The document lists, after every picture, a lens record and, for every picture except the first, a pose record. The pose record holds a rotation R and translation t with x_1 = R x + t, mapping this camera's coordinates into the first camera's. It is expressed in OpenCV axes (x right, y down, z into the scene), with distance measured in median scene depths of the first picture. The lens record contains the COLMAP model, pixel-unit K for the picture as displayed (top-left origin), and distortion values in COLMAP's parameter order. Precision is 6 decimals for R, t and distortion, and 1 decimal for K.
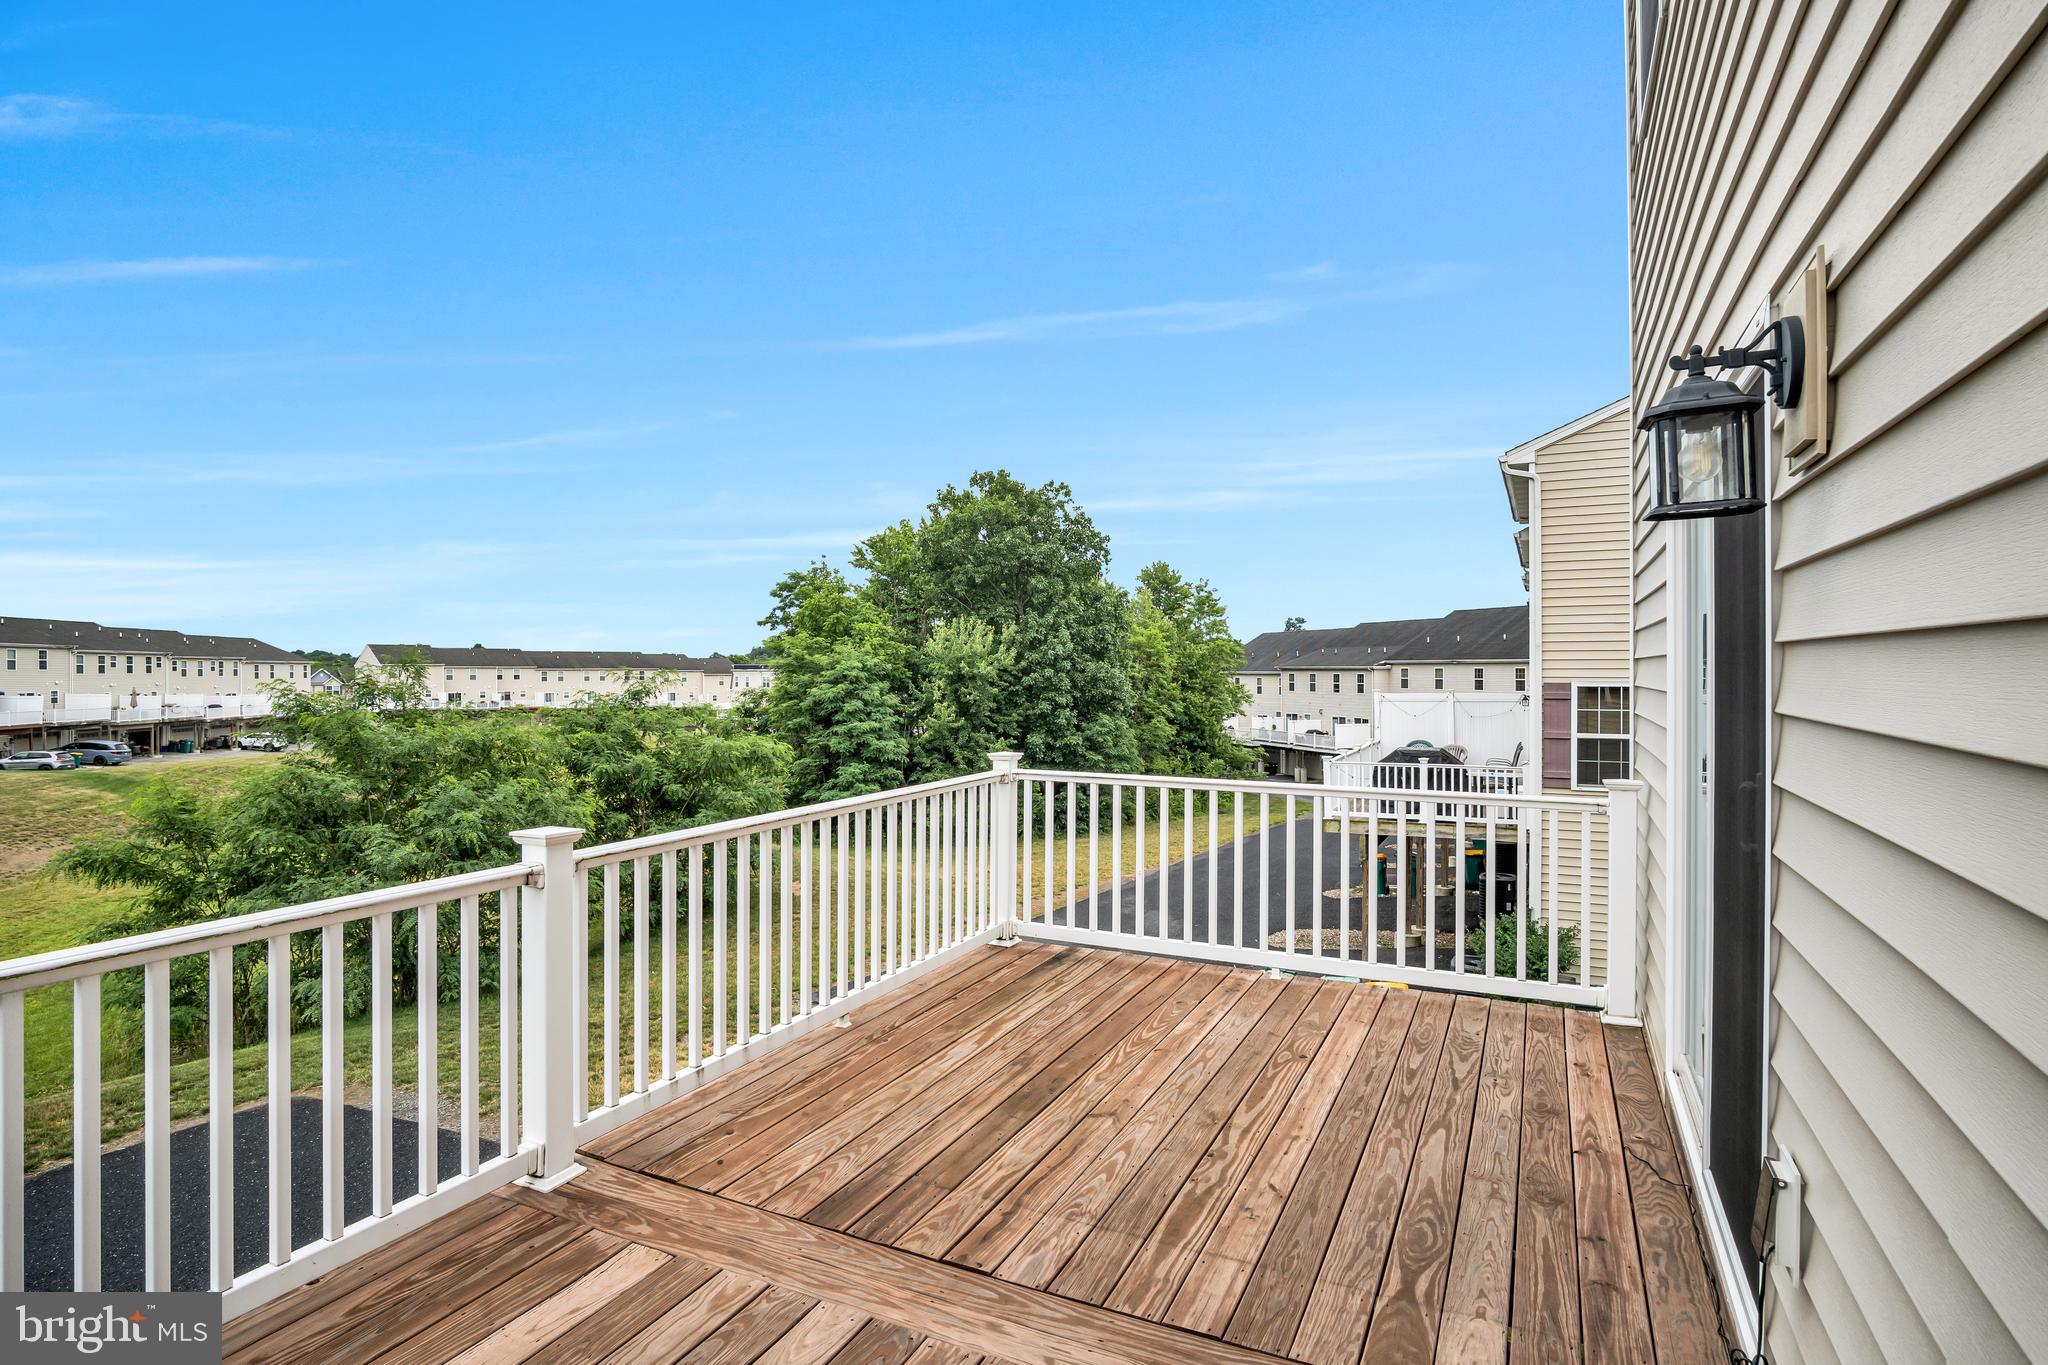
lens RADIAL K [[1102.6, 0, 990.0], [0, 1102.6, 680.3], [0, 0, 1]] dist [-0.032258, 0.007330]
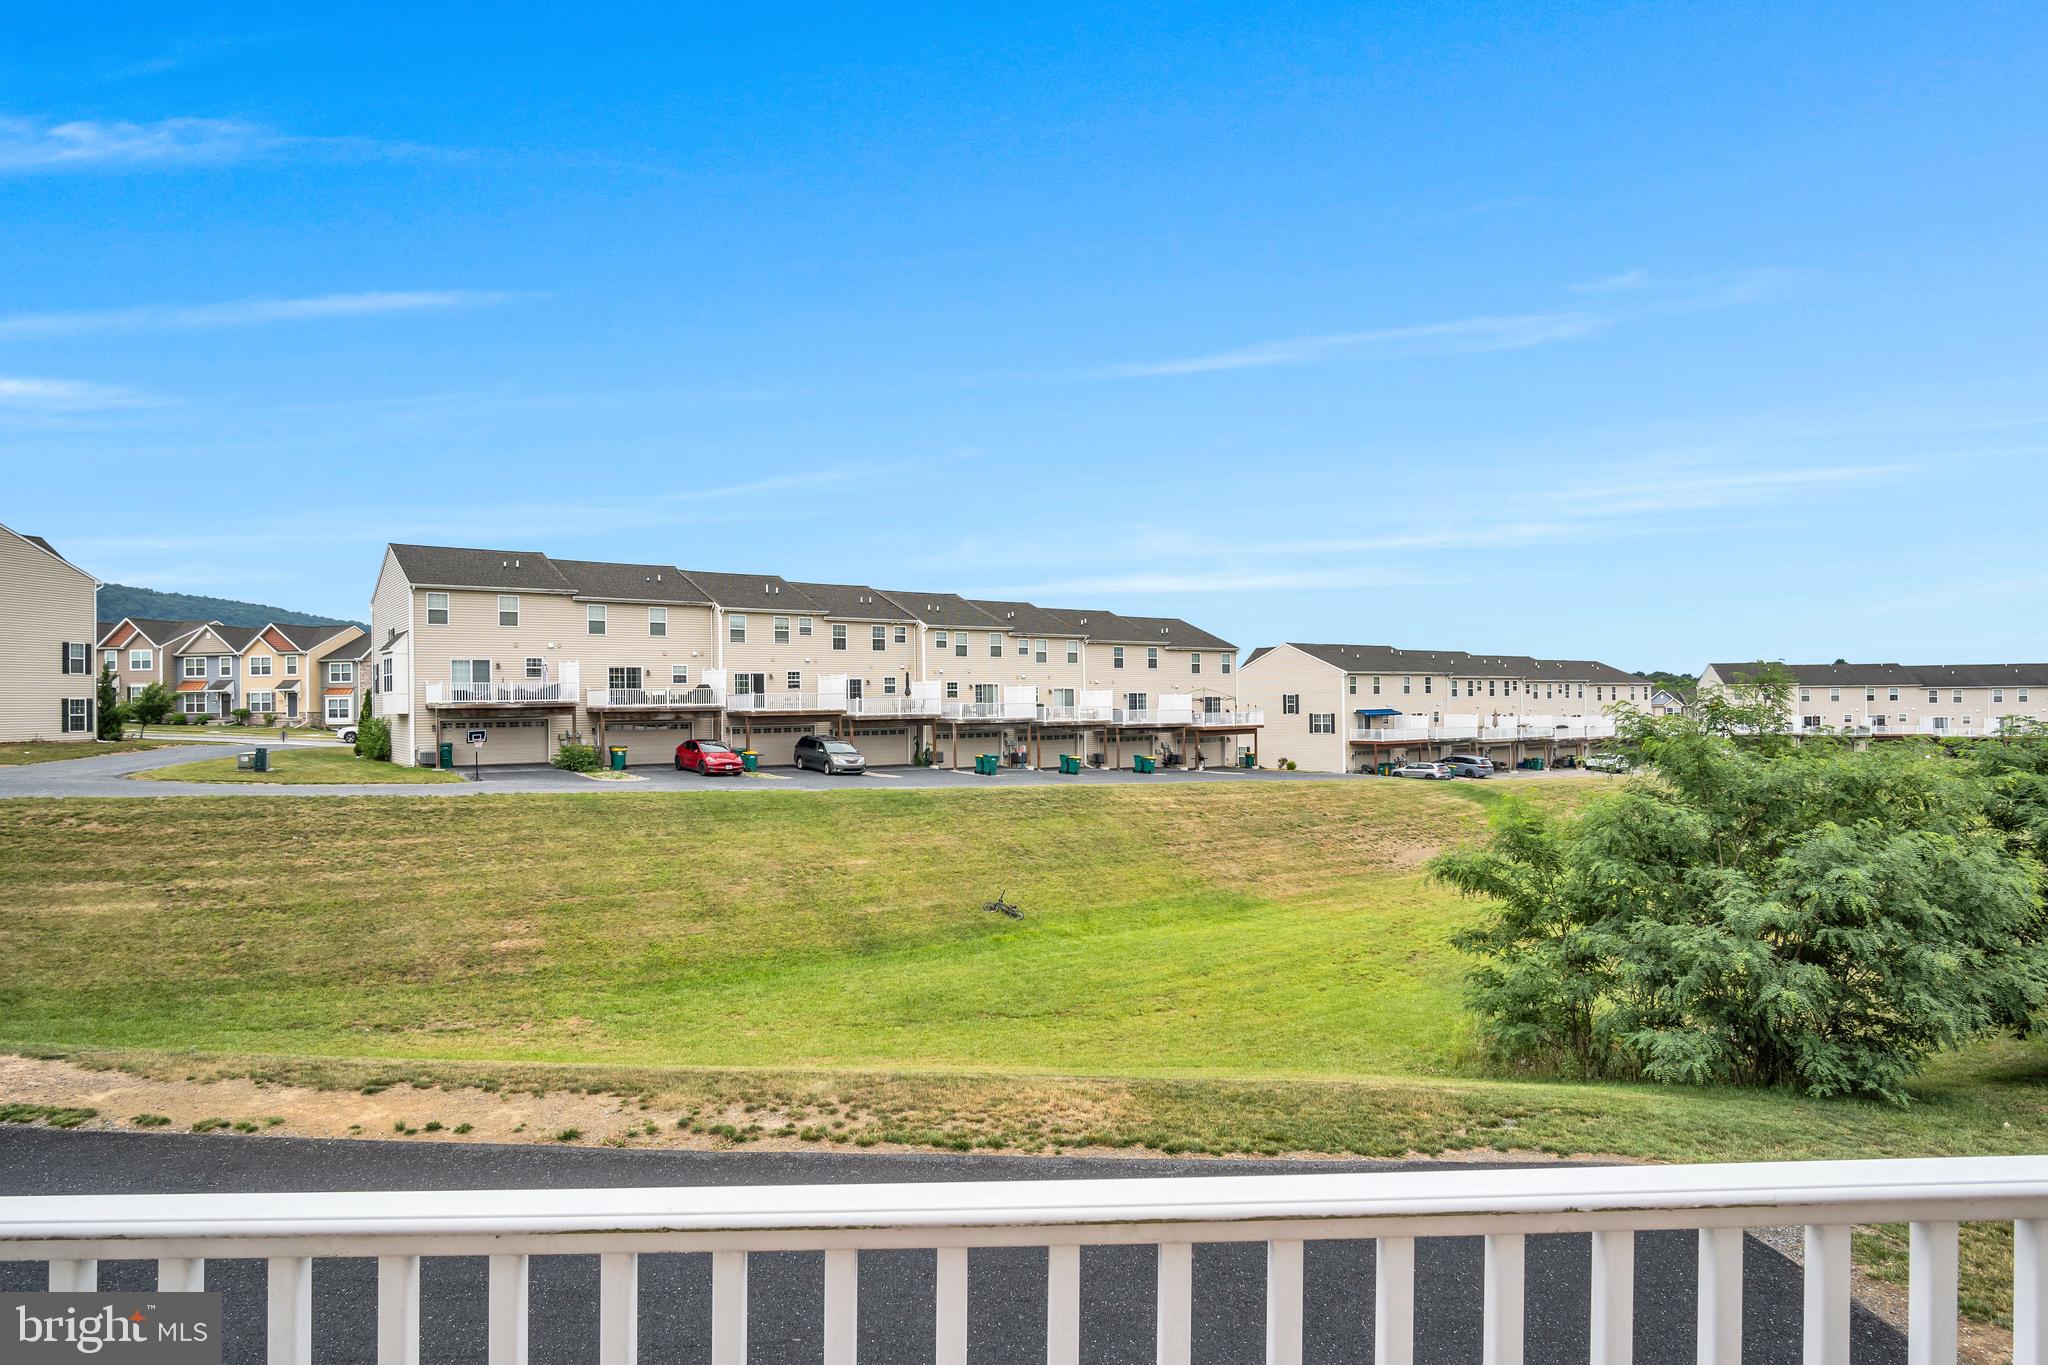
lens RADIAL K [[1102.6, 0, 998.0], [0, 1102.6, 684.9], [0, 0, 1]] dist [-0.032258, 0.007330]
pose [[0.456488, -0.016655, -0.889574, -0.061044], [0.002759, 0.999846, -0.017303, -0.001166], [0.889725, 0.005444, 0.456464, 0.094660]]
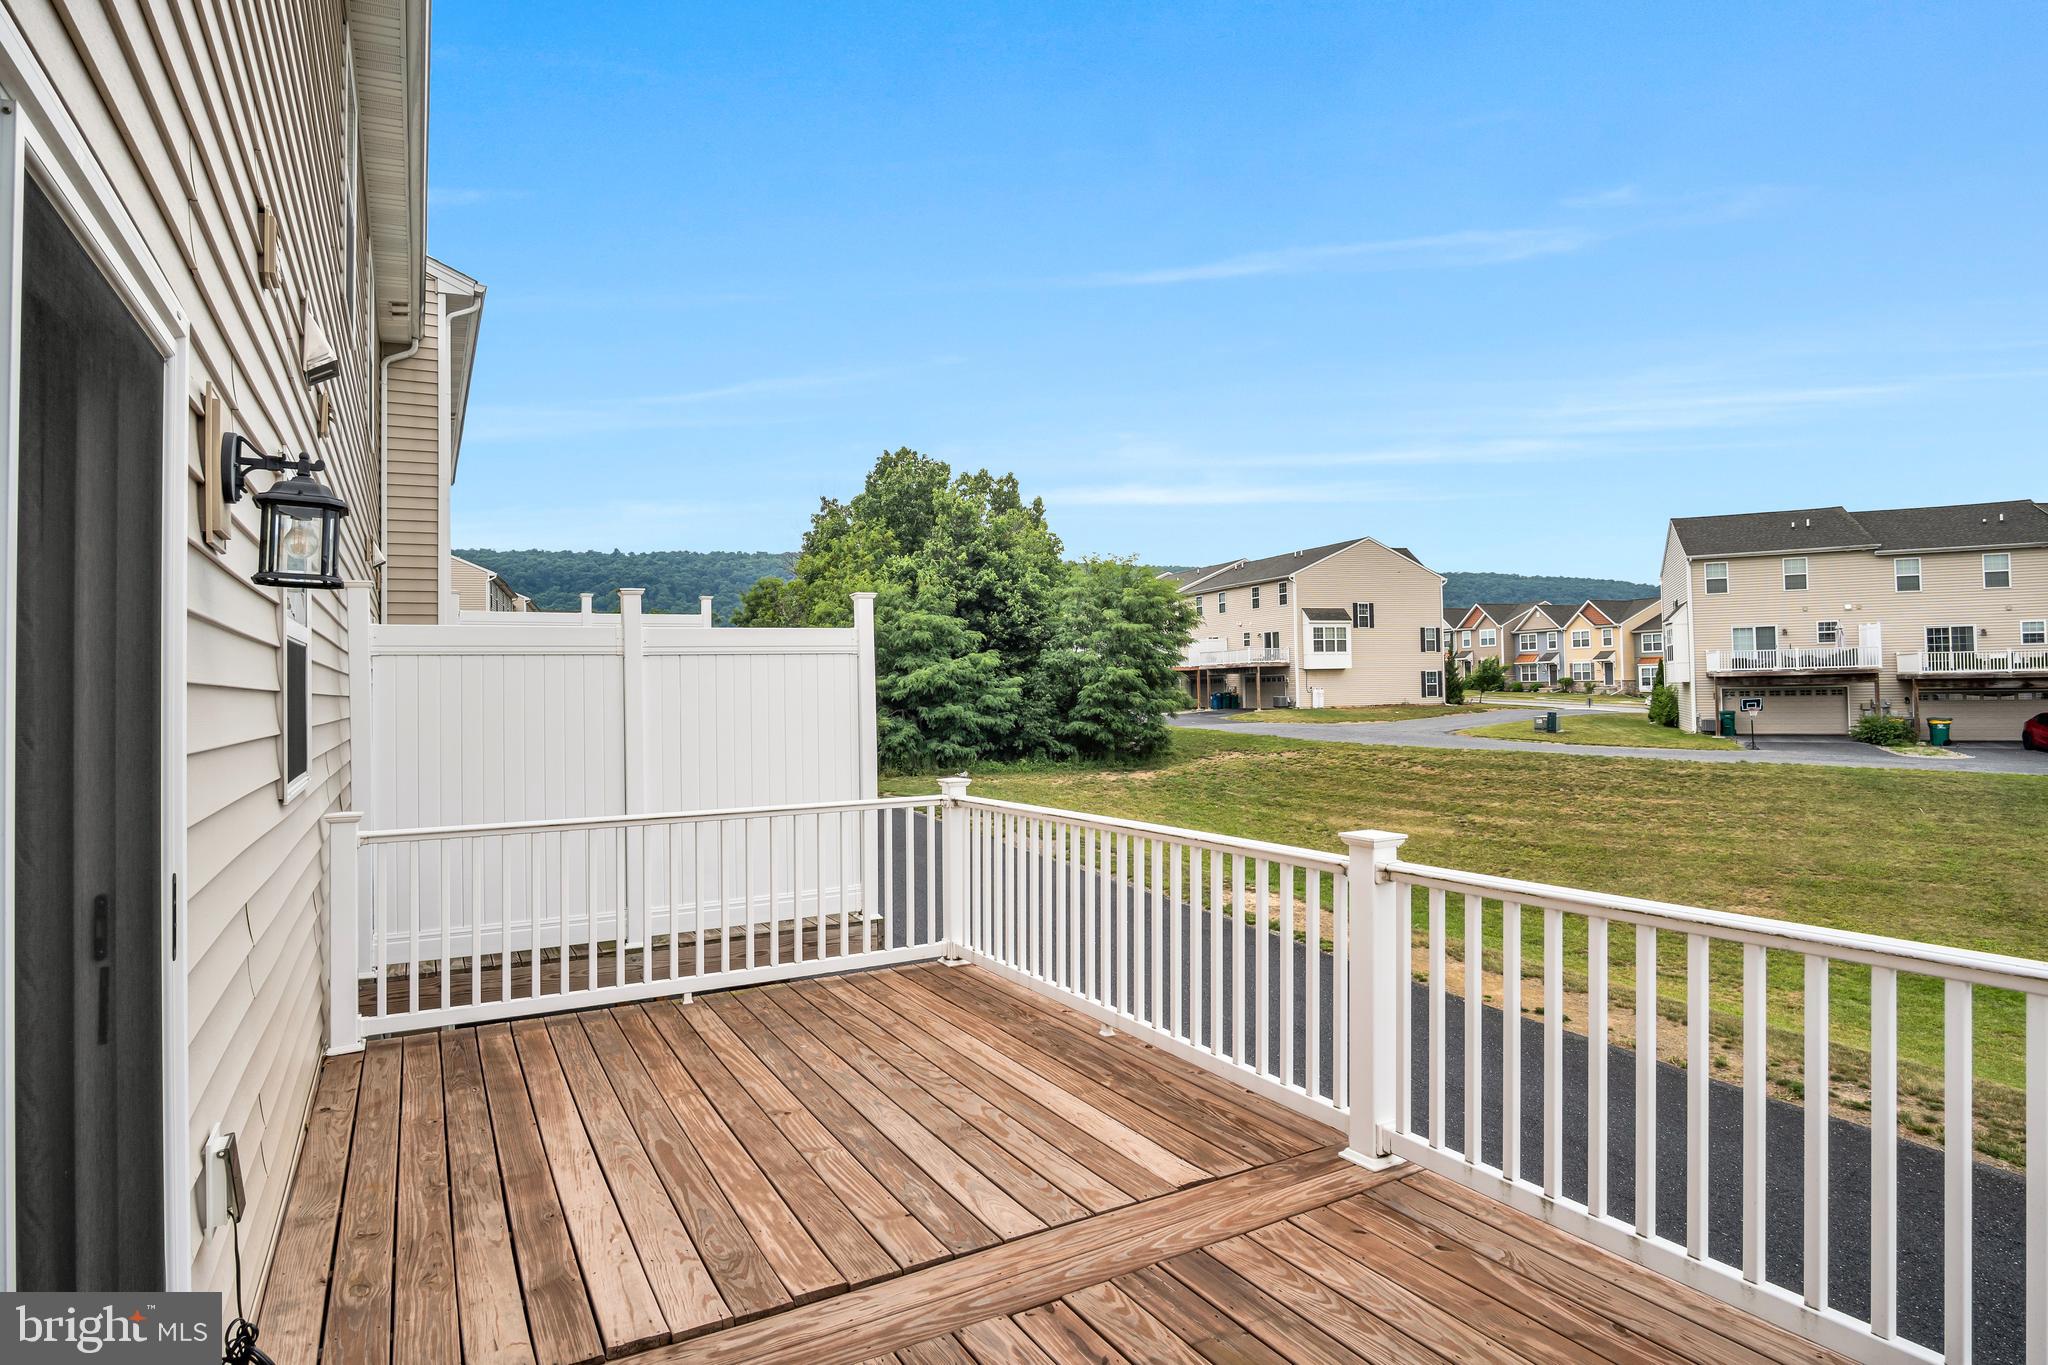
lens RADIAL K [[1102.6, 0, 1008.6], [0, 1102.6, 682.2], [0, 0, 1]] dist [-0.032258, 0.007330]
pose [[-0.586708, 0.007949, -0.809759, 0.130874], [0.013646, 0.999907, -0.000072, -0.003868], [0.809683, -0.011092, -0.586762, 0.261589]]
